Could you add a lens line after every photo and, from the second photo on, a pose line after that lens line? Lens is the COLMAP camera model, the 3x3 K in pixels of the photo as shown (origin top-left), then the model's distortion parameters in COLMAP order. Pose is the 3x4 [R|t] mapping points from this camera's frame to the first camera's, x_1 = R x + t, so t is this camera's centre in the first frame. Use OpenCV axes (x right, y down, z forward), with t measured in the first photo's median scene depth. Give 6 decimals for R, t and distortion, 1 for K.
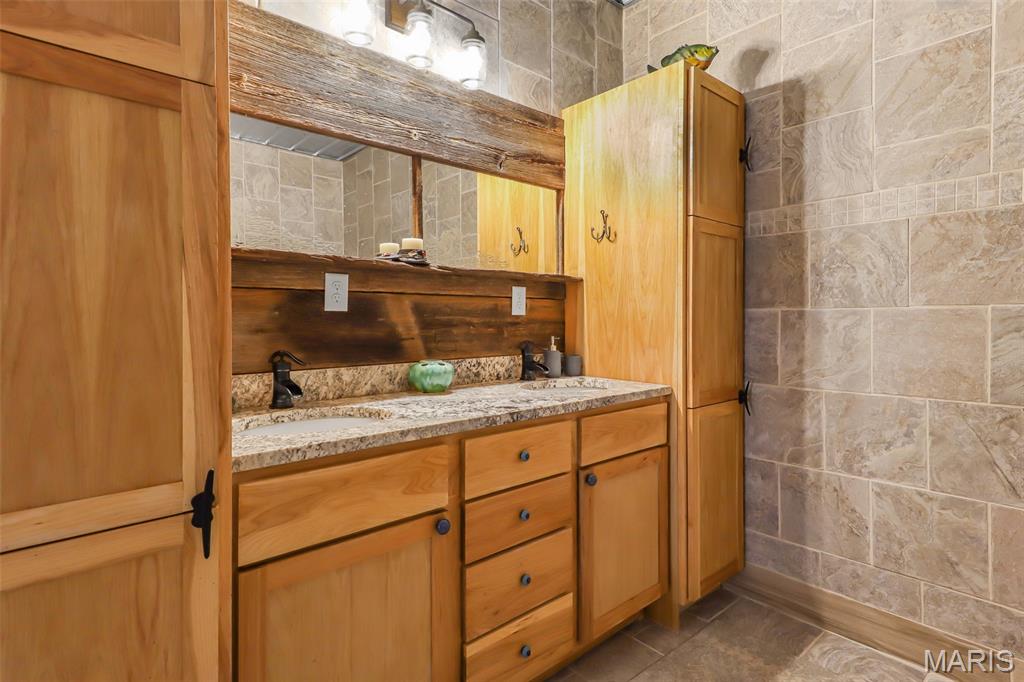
lens RADIAL K [[524.1, 0, 511.5], [0, 524.1, 320.9], [0, 0, 1]] dist [0.018479, -0.000790]
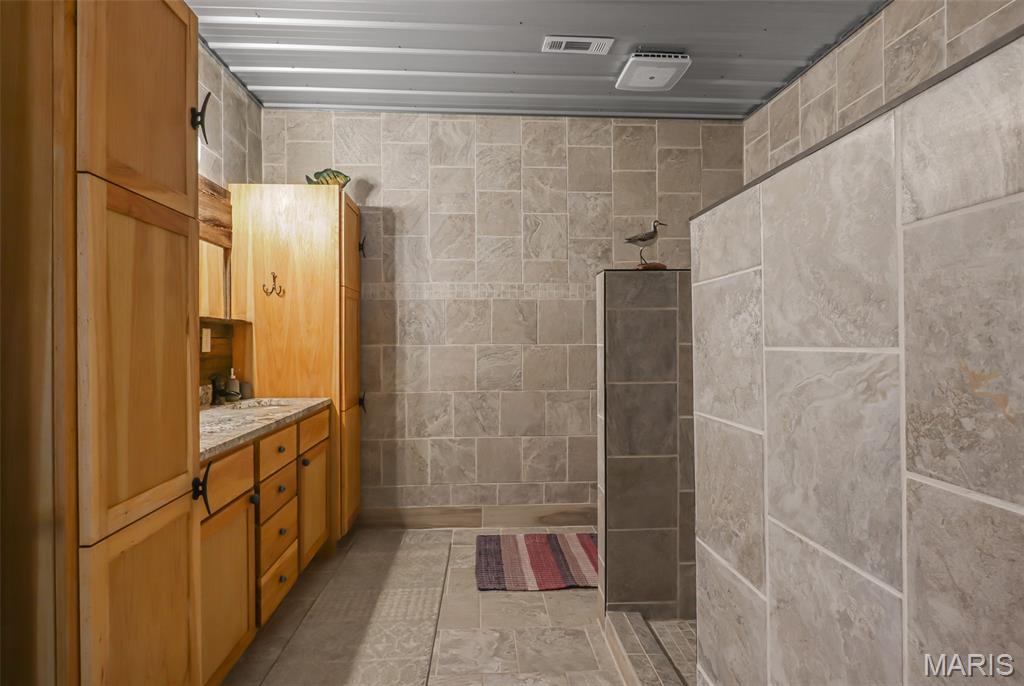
lens RADIAL K [[513.7, 0, 512.0], [0, 513.7, 343.0], [0, 0, 1]] dist [-0.000199, 0.000013]
pose [[0.604442, -0.005816, 0.796628, -0.546554], [0.005714, 0.999979, 0.002965, -0.034065], [-0.796629, 0.002759, 0.604463, -0.300276]]
